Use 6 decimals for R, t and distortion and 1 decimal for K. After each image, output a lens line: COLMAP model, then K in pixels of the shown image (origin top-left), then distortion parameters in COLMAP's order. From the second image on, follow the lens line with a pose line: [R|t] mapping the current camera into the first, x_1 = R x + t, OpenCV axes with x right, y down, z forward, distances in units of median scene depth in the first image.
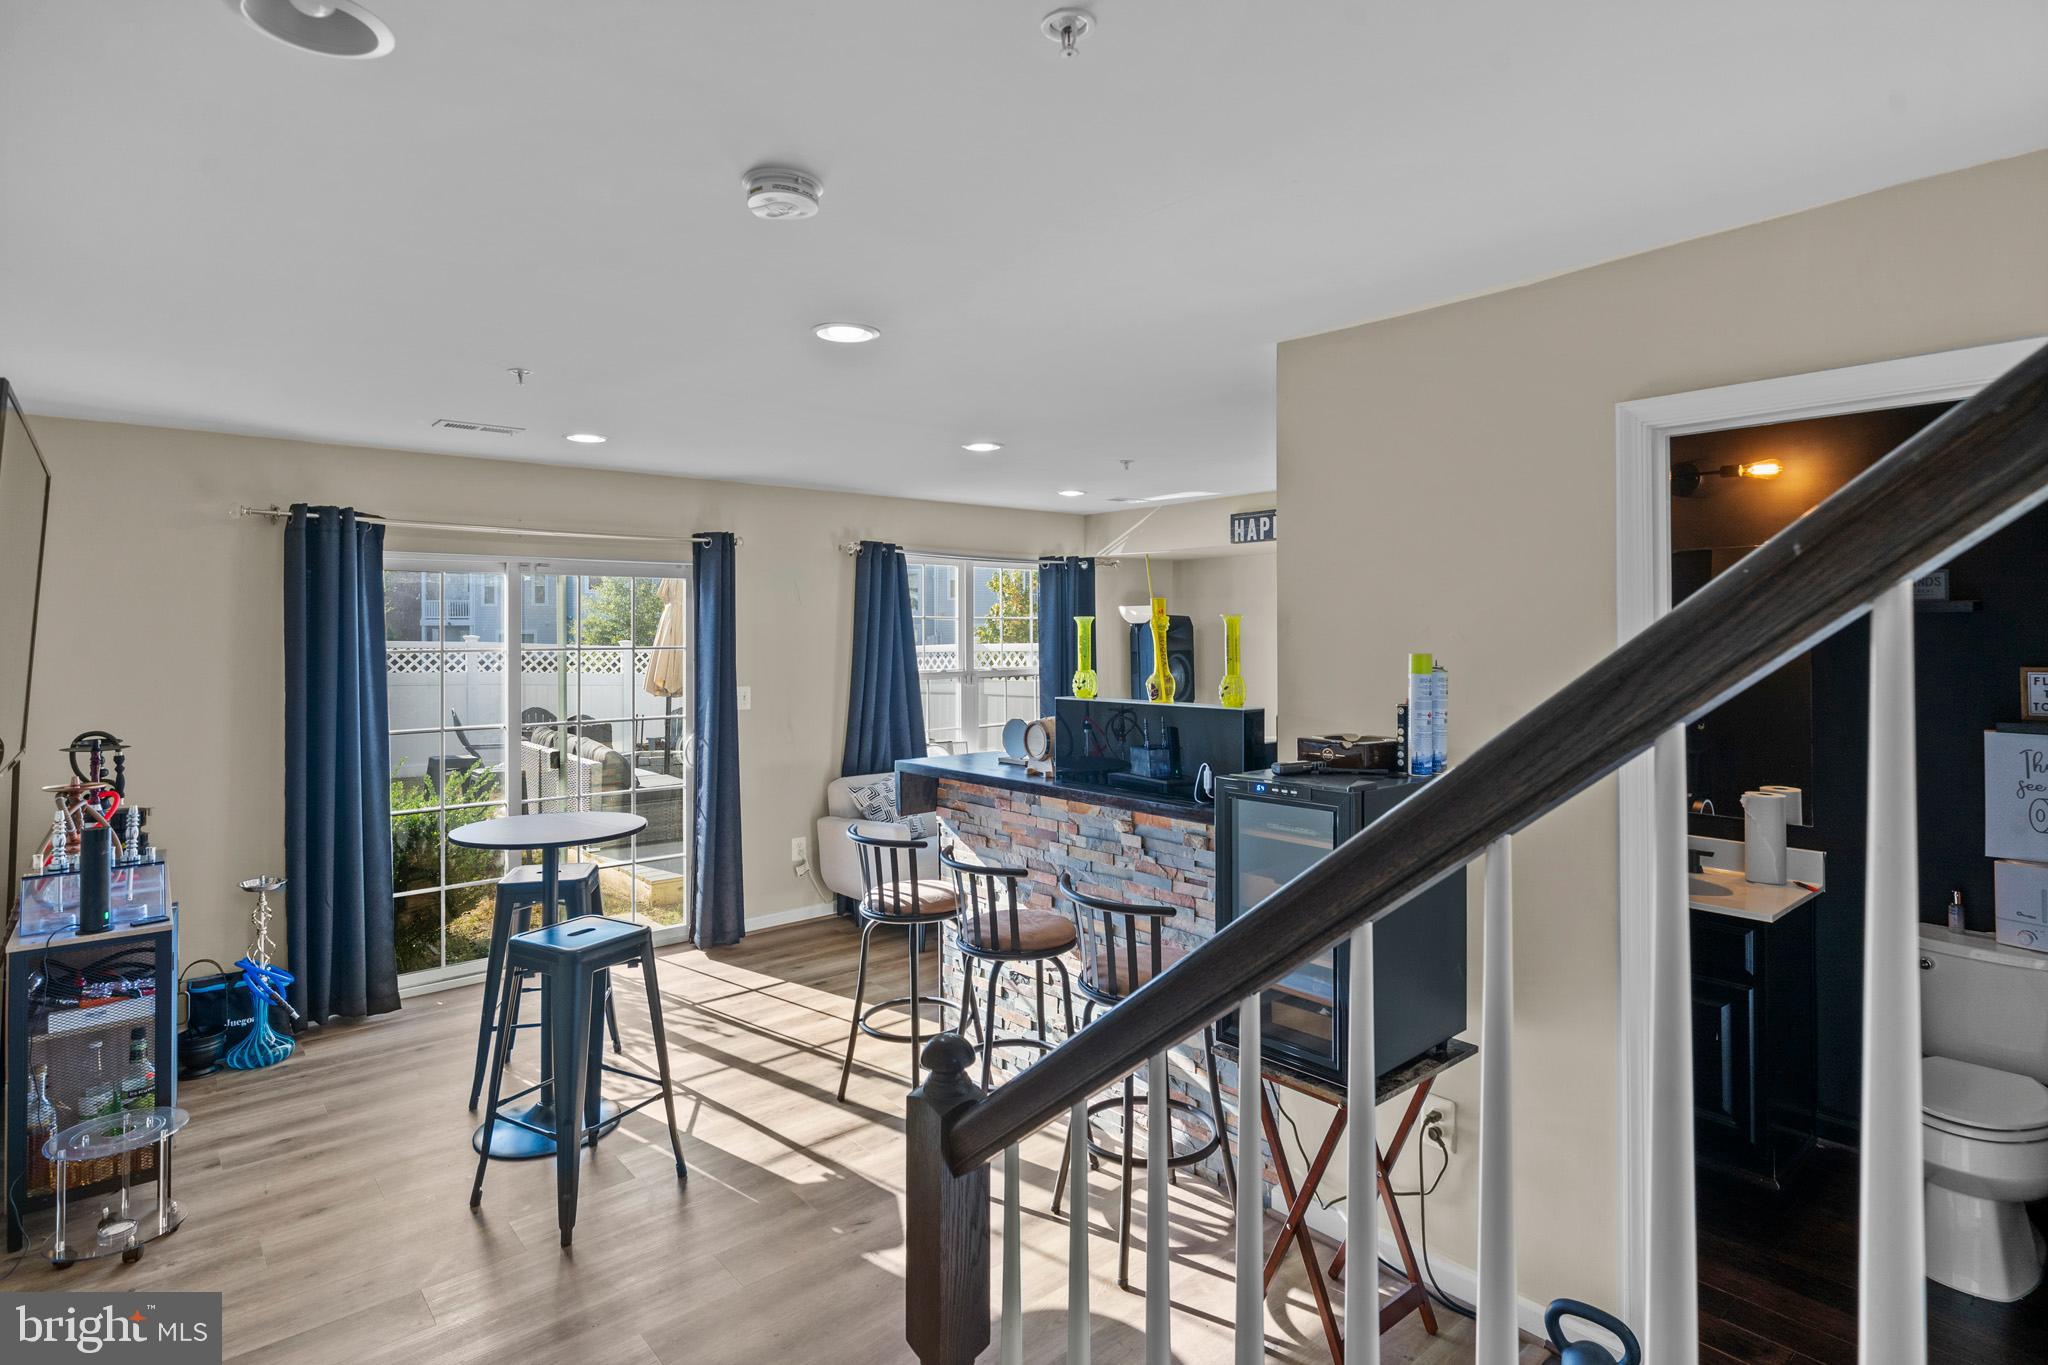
lens RADIAL K [[1068.0, 0, 1040.0], [0, 1068.0, 617.1], [0, 0, 1]] dist [0.001982, 0.000301]
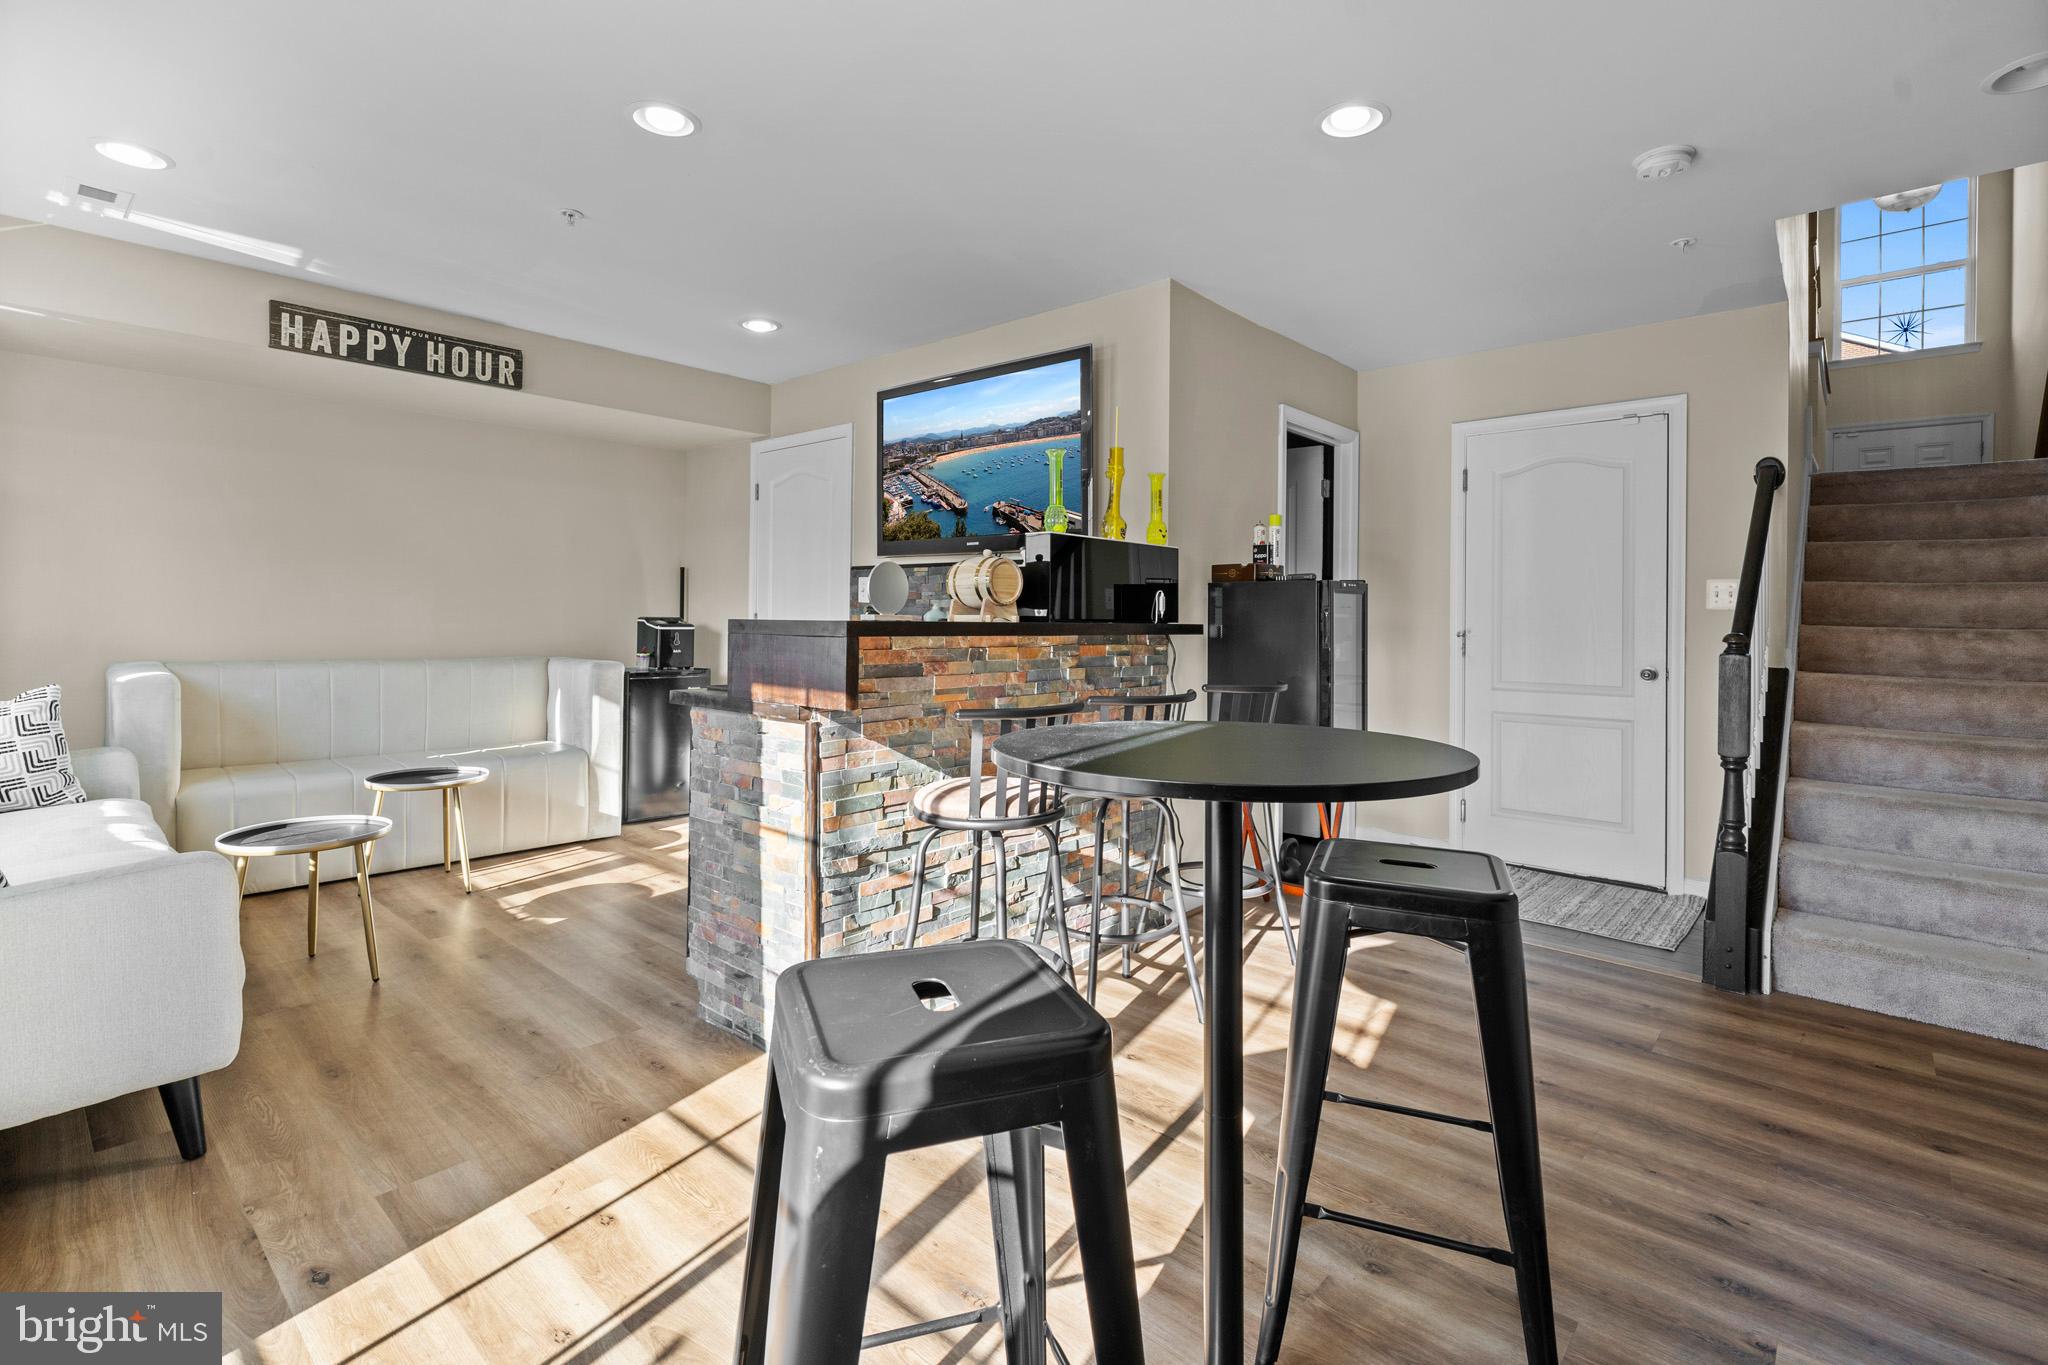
lens RADIAL K [[934.3, 0, 1020.8], [0, 934.3, 606.0], [0, 0, 1]] dist [0.000616, -0.000016]
pose [[-0.115652, 0.010955, 0.993229, -0.713122], [-0.025452, 0.999578, -0.013989, 0.139257], [-0.992964, -0.026897, -0.115325, 1.025508]]
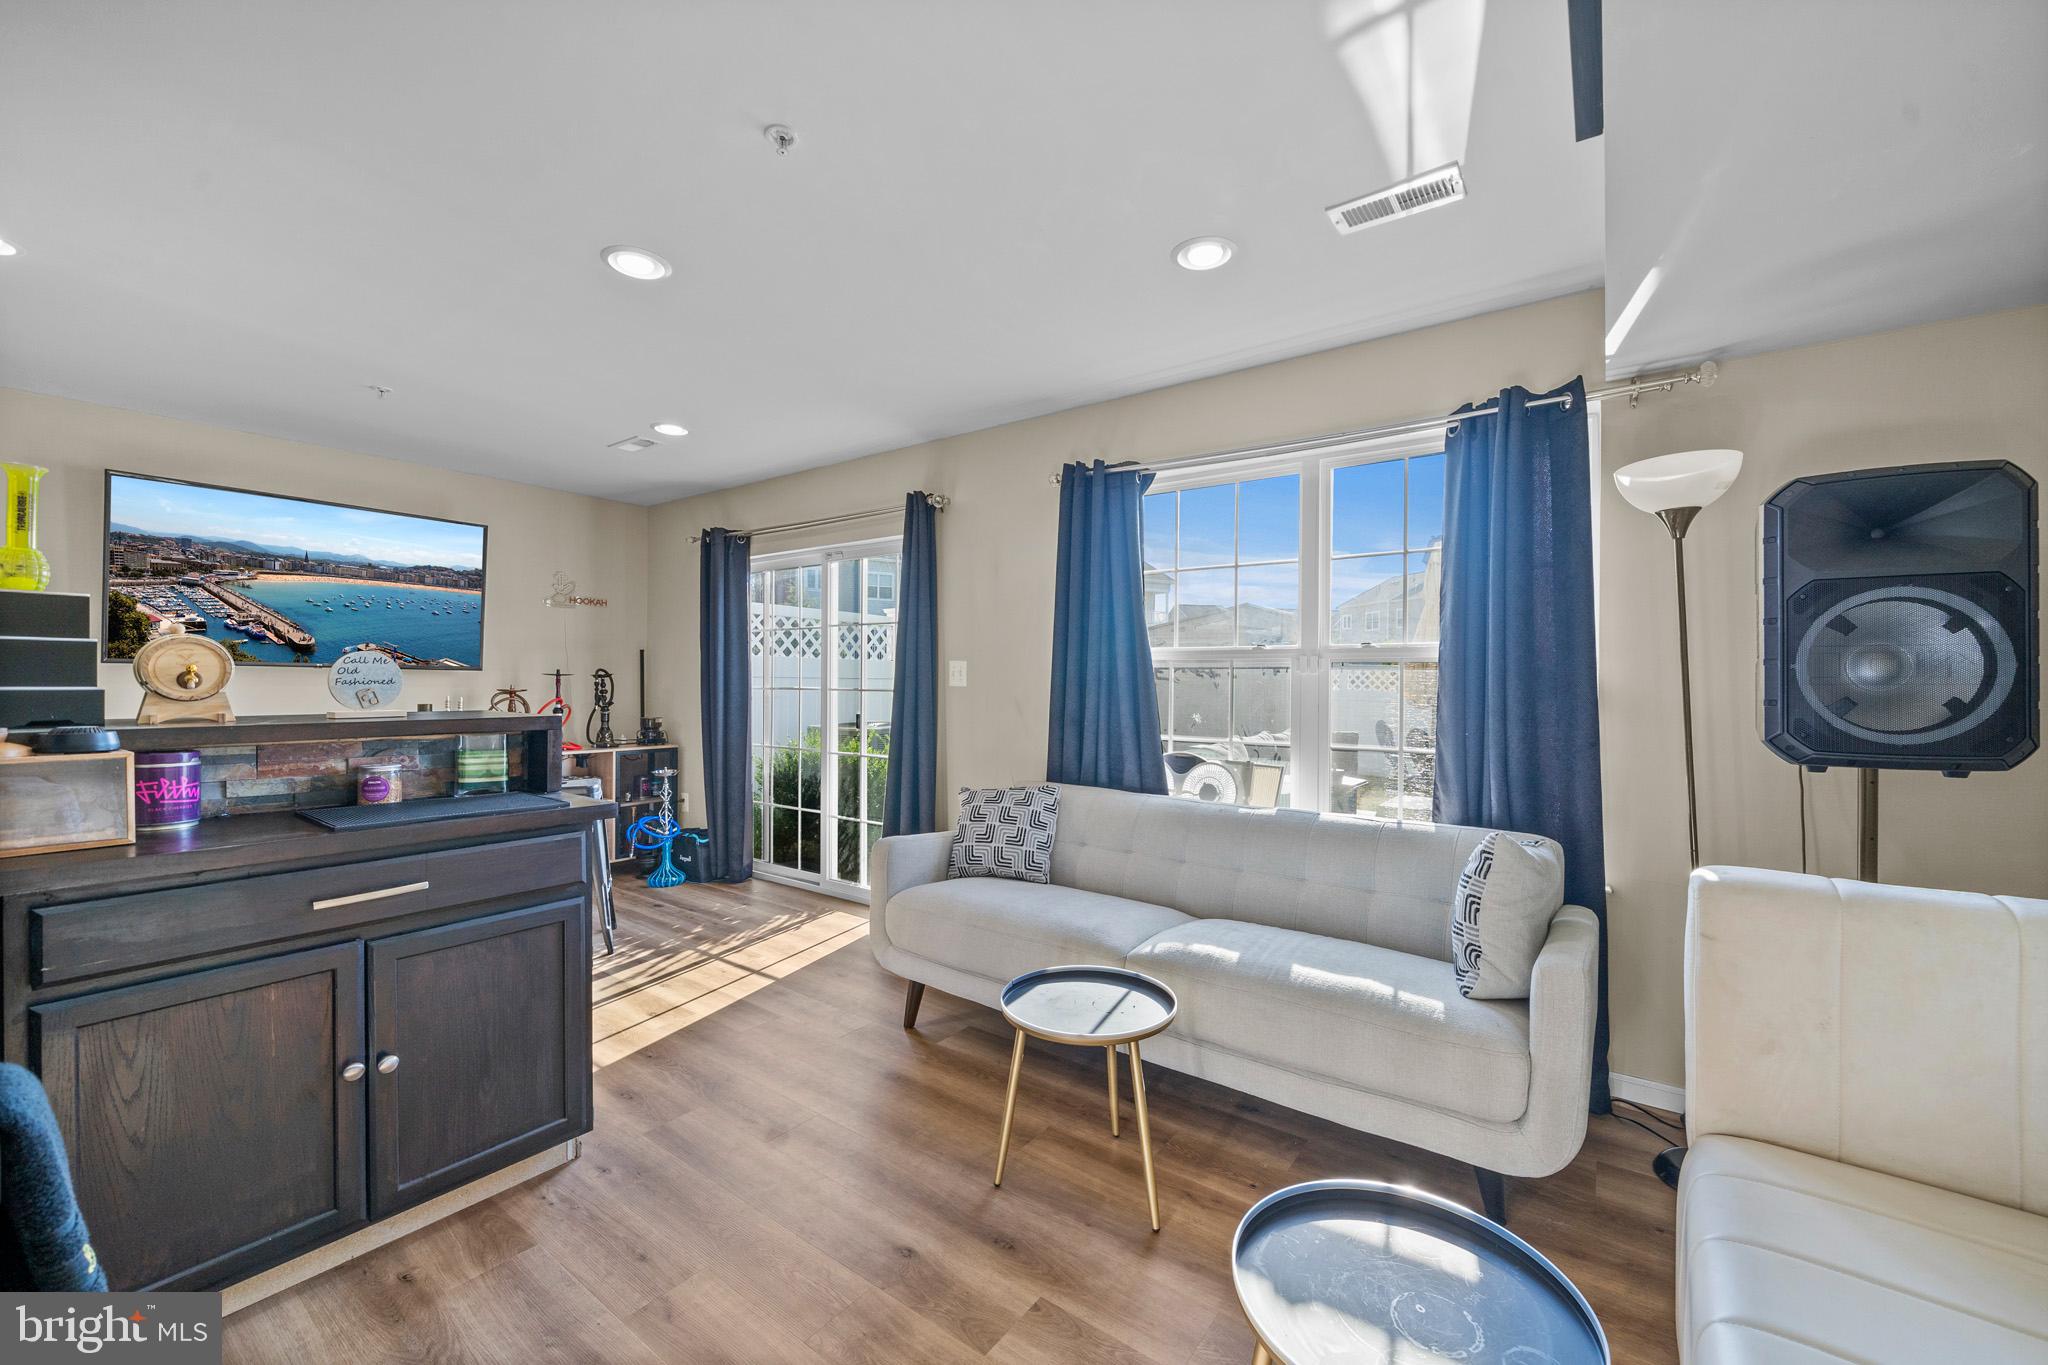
lens RADIAL K [[796.5, 0, 1024.0], [0, 796.5, 682.5], [0, 0, 1]] dist [-0.000612, 0.000019]
pose [[0.210836, 0.008742, -0.977482, 0.579575], [0.005208, 0.999936, 0.010066, 0.115011], [0.977508, -0.007213, 0.210777, 1.353885]]
